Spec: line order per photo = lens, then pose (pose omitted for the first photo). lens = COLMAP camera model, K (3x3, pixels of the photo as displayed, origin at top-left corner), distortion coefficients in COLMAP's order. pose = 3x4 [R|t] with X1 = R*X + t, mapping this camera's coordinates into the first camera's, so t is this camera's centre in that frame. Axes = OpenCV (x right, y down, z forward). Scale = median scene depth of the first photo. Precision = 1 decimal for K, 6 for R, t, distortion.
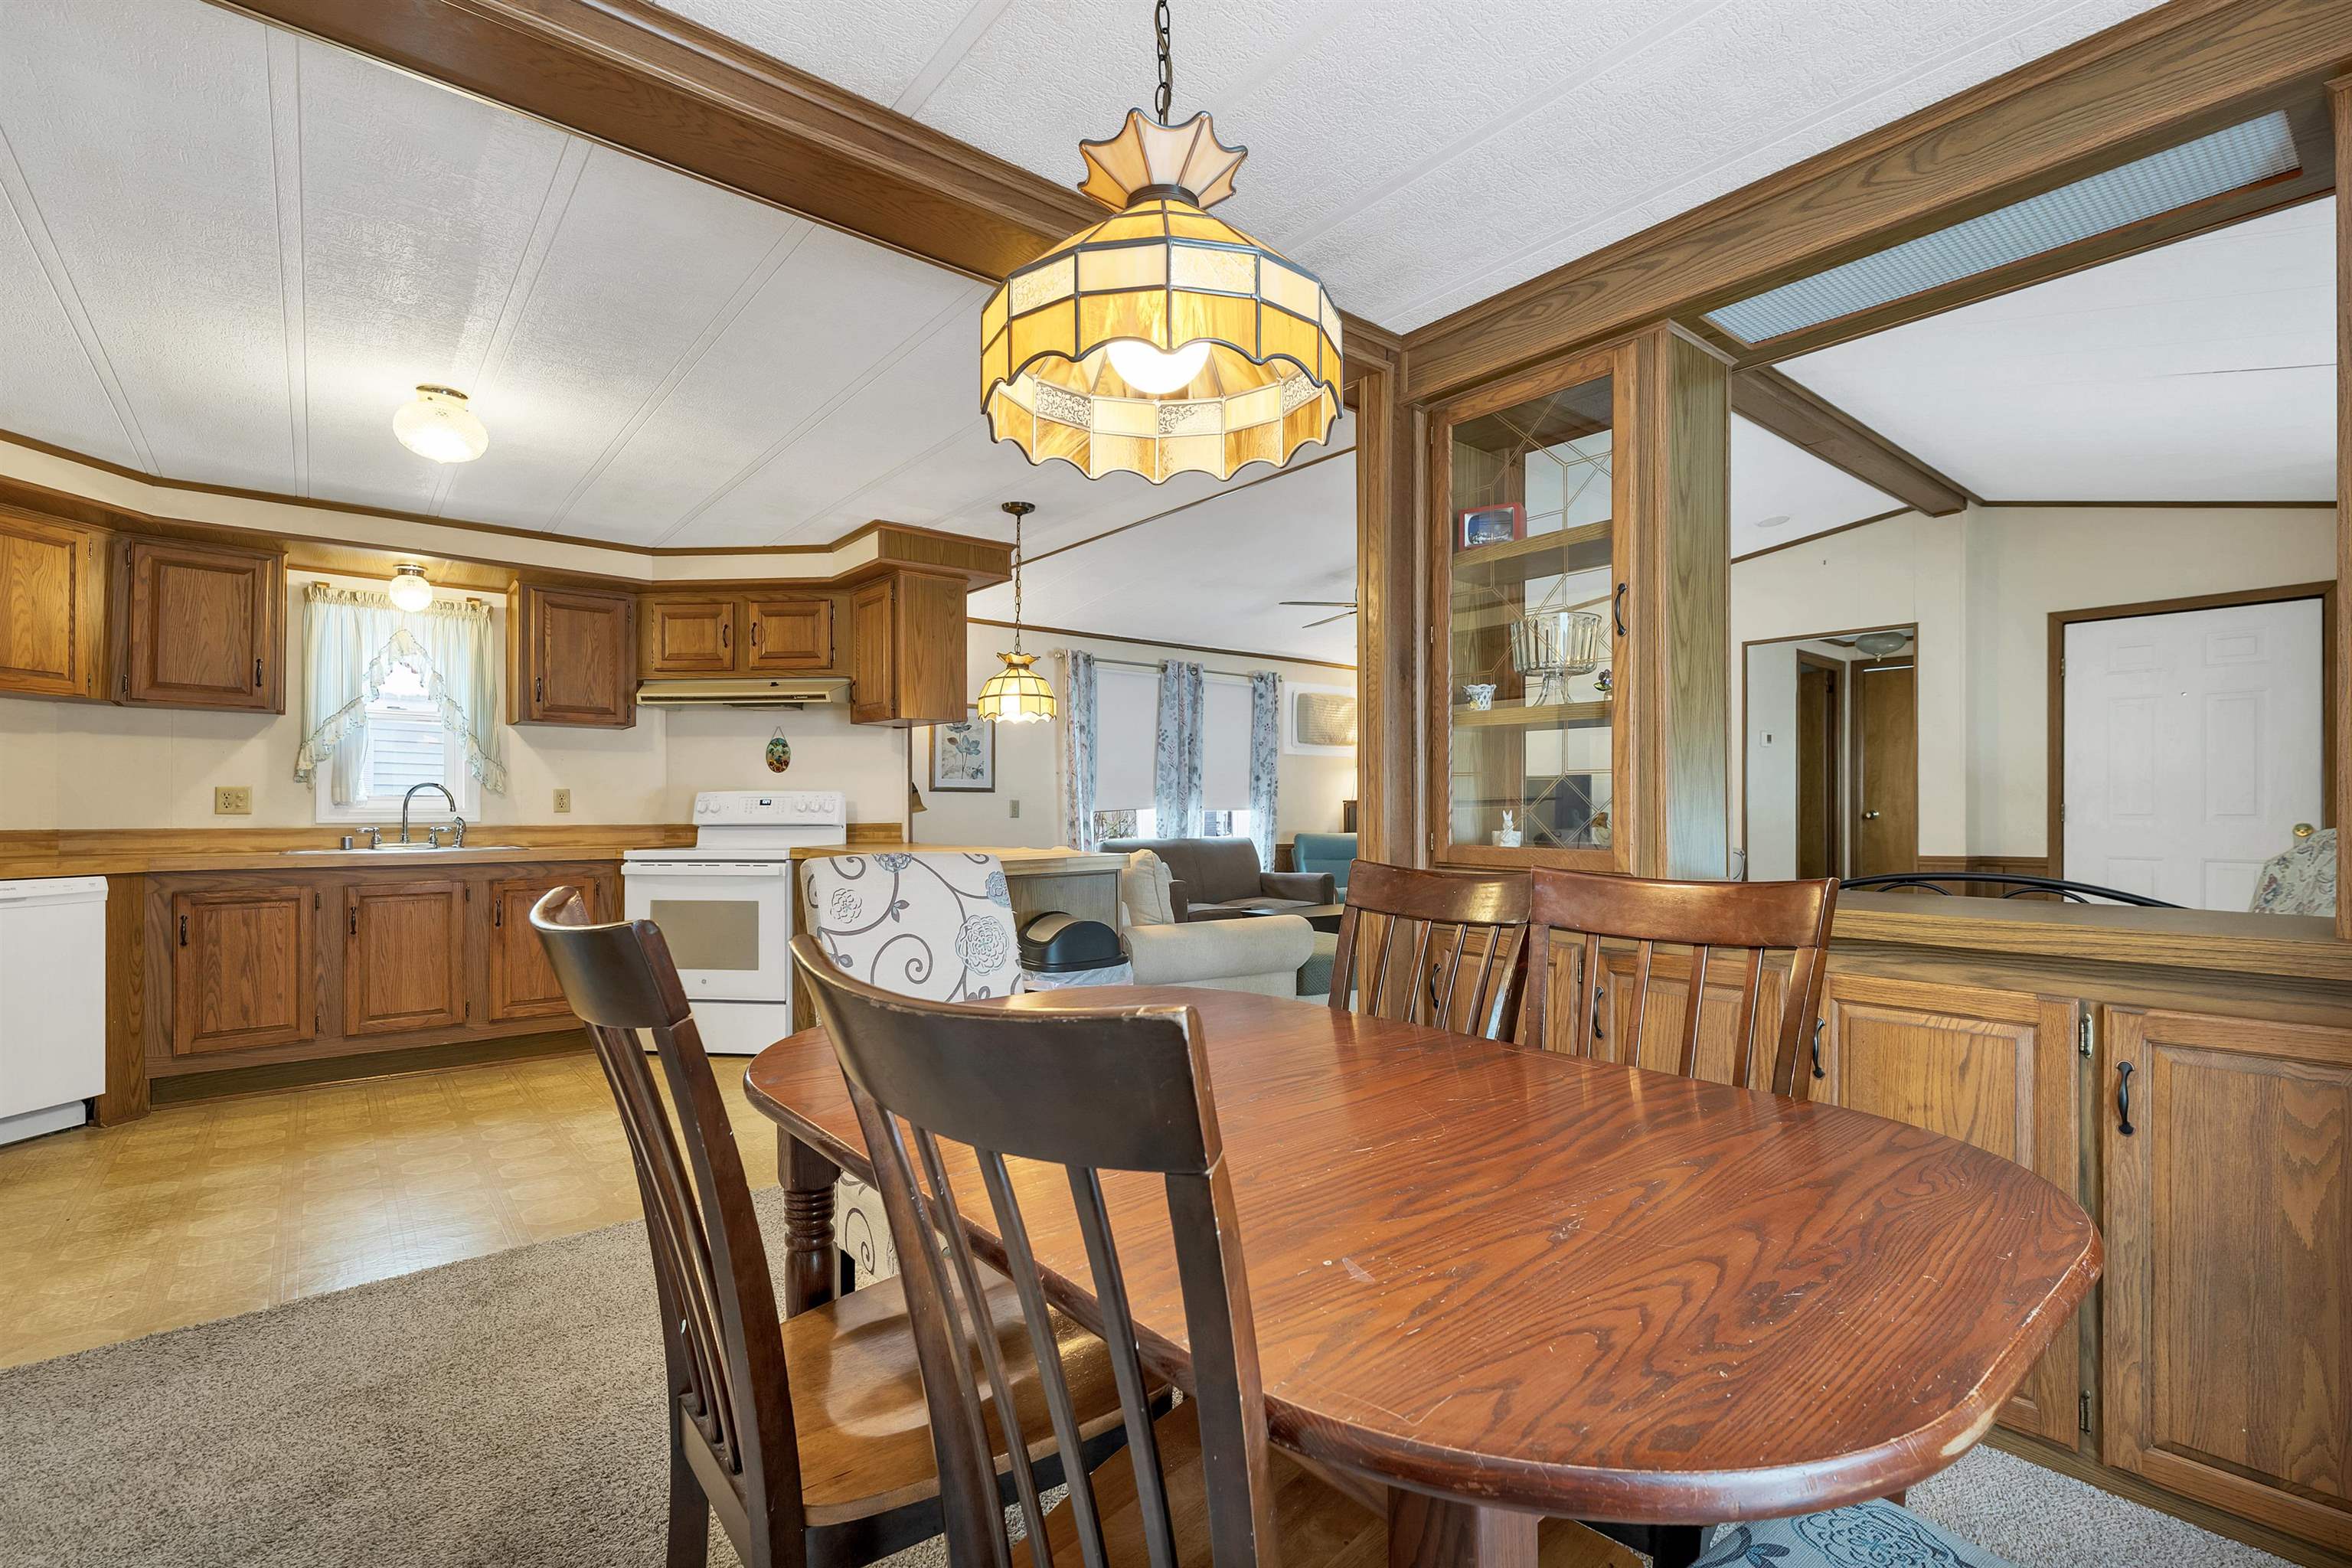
lens RADIAL K [[1053.9, 0, 1163.4], [0, 1053.9, 808.9], [0, 0, 1]] dist [-0.000173, 0.000288]
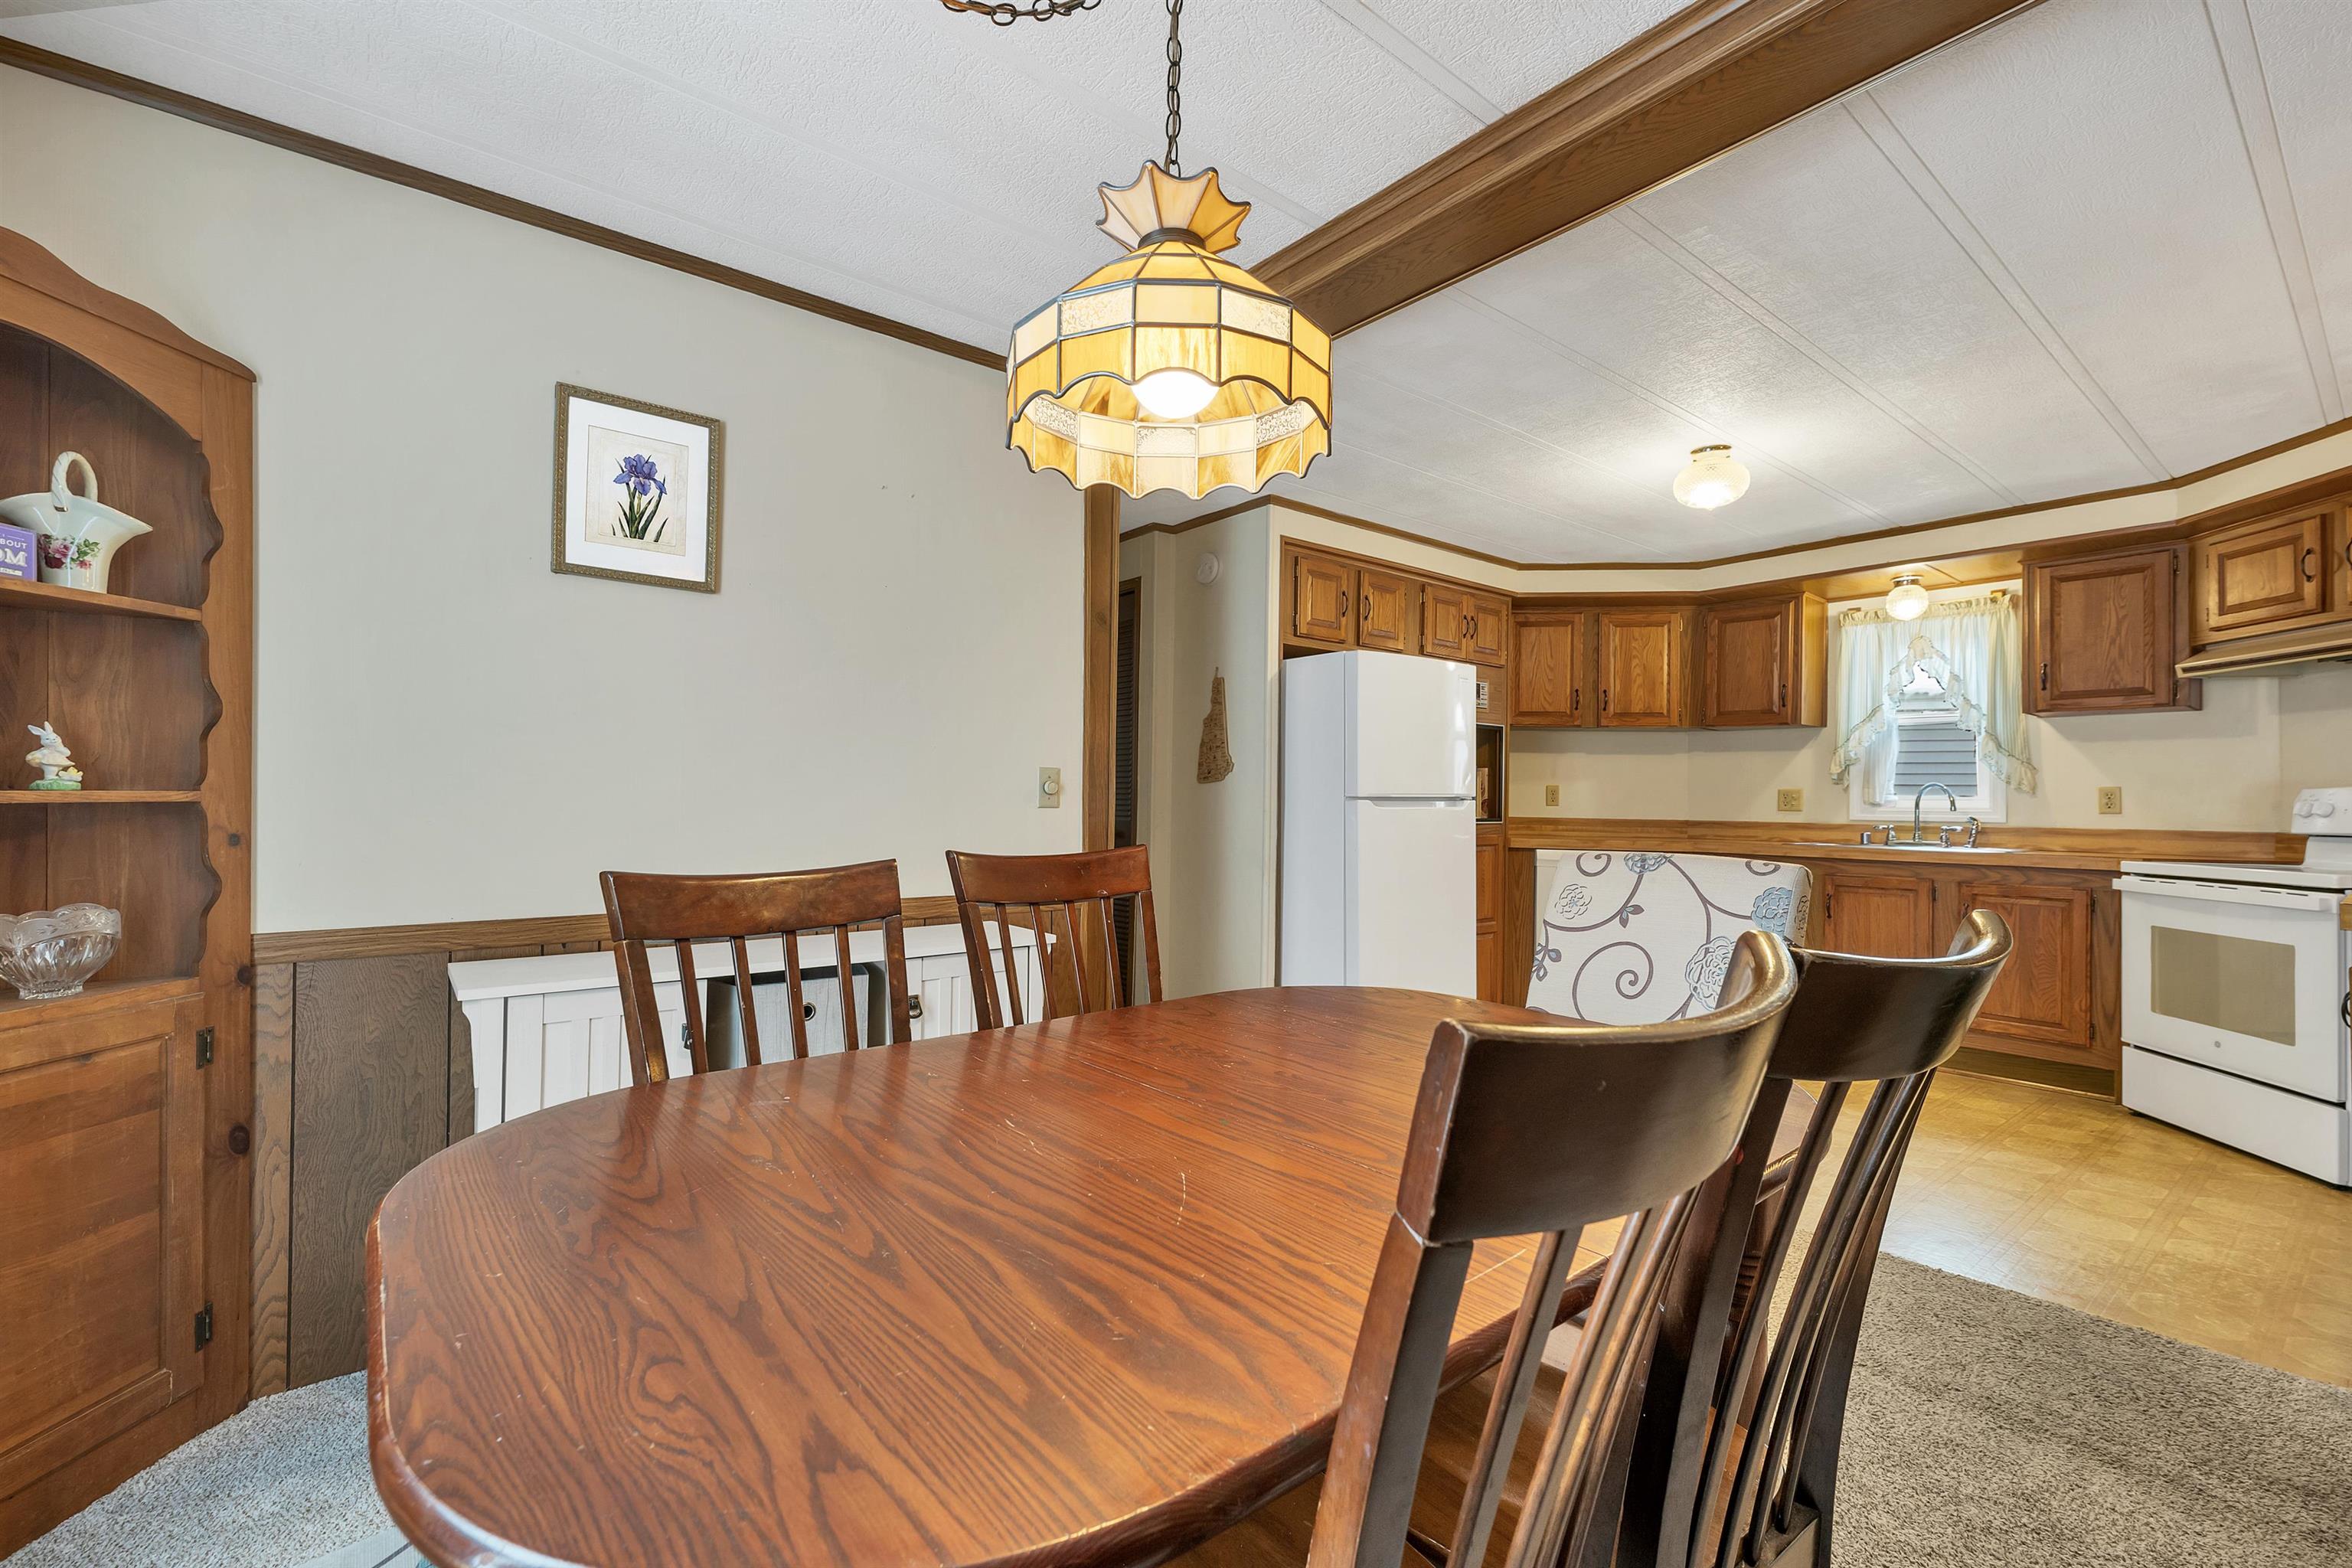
lens RADIAL K [[993.9, 0, 1170.4], [0, 993.9, 787.9], [0, 0, 1]] dist [0.001795, 0.000577]
pose [[-0.009935, -0.013621, -0.999858, 0.278019], [-0.010022, 0.999858, -0.013522, 0.000734], [0.999900, 0.009886, -0.010070, 0.275246]]
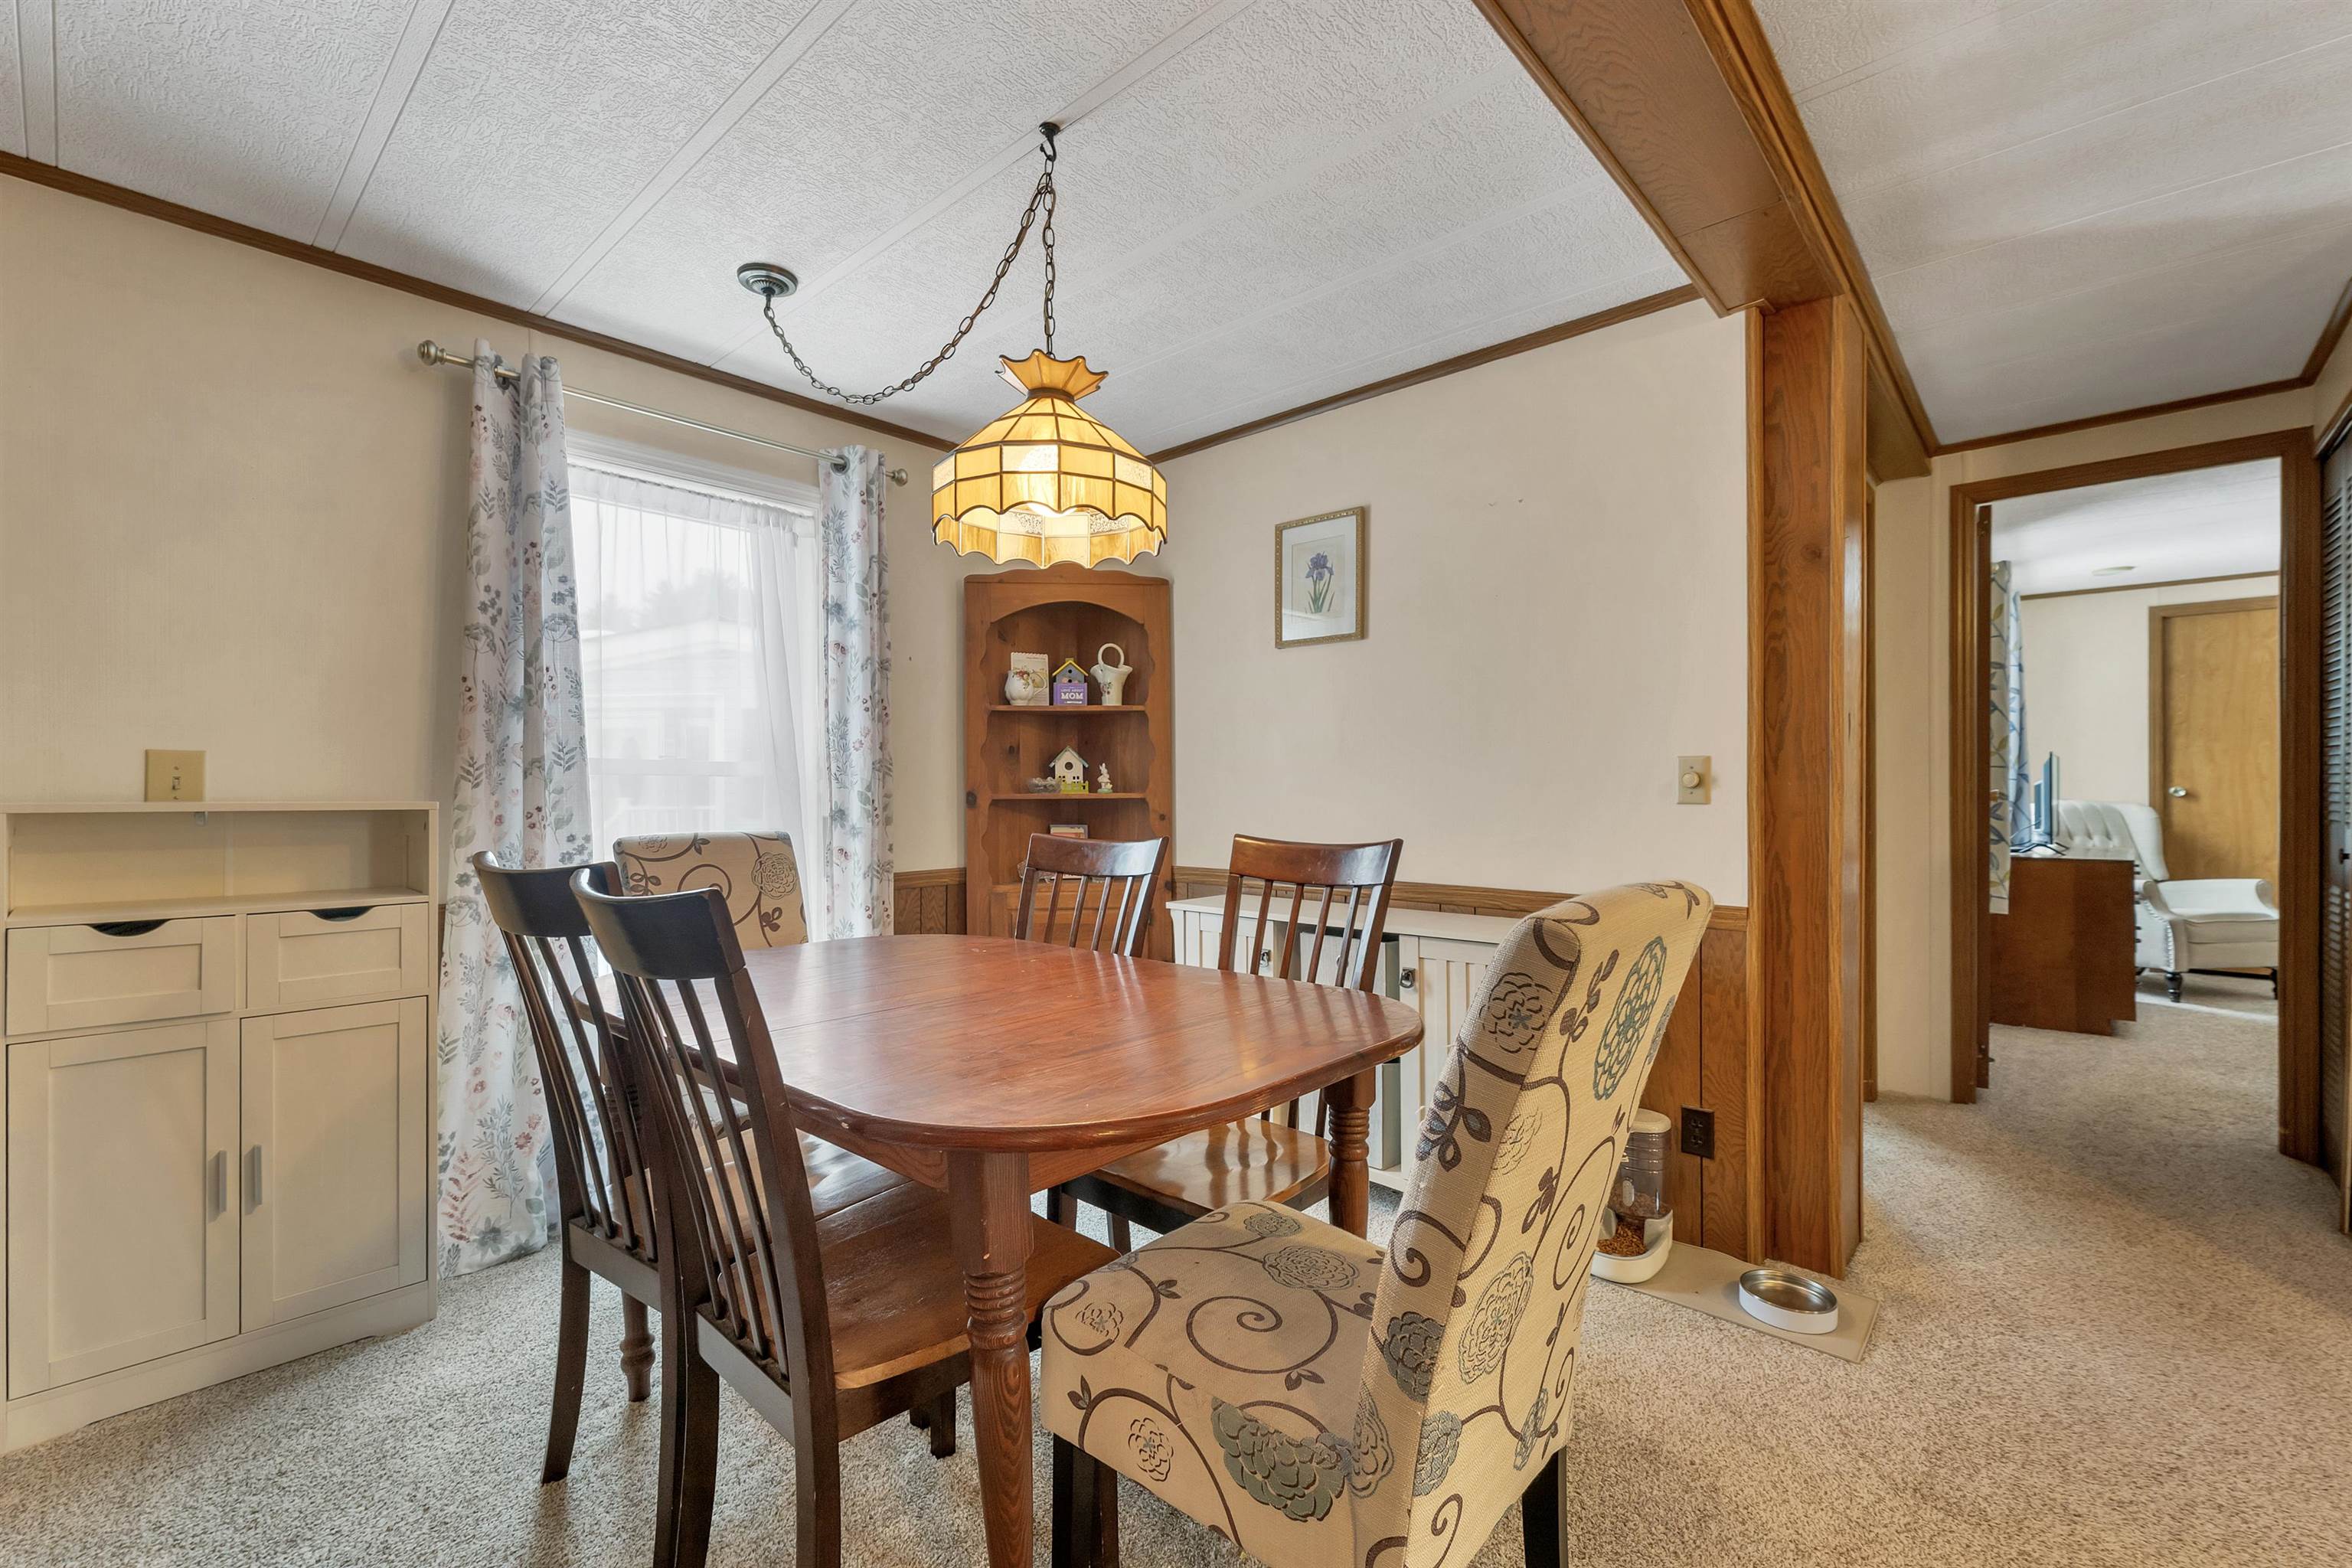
lens RADIAL K [[998.4, 0, 1163.6], [0, 998.4, 791.7], [0, 0, 1]] dist [0.003300, 0.000333]
pose [[-0.988938, -0.001431, -0.148322, 0.013642], [-0.001586, 0.999998, 0.000925, -0.001216], [0.148321, 0.001150, -0.988939, 0.664452]]
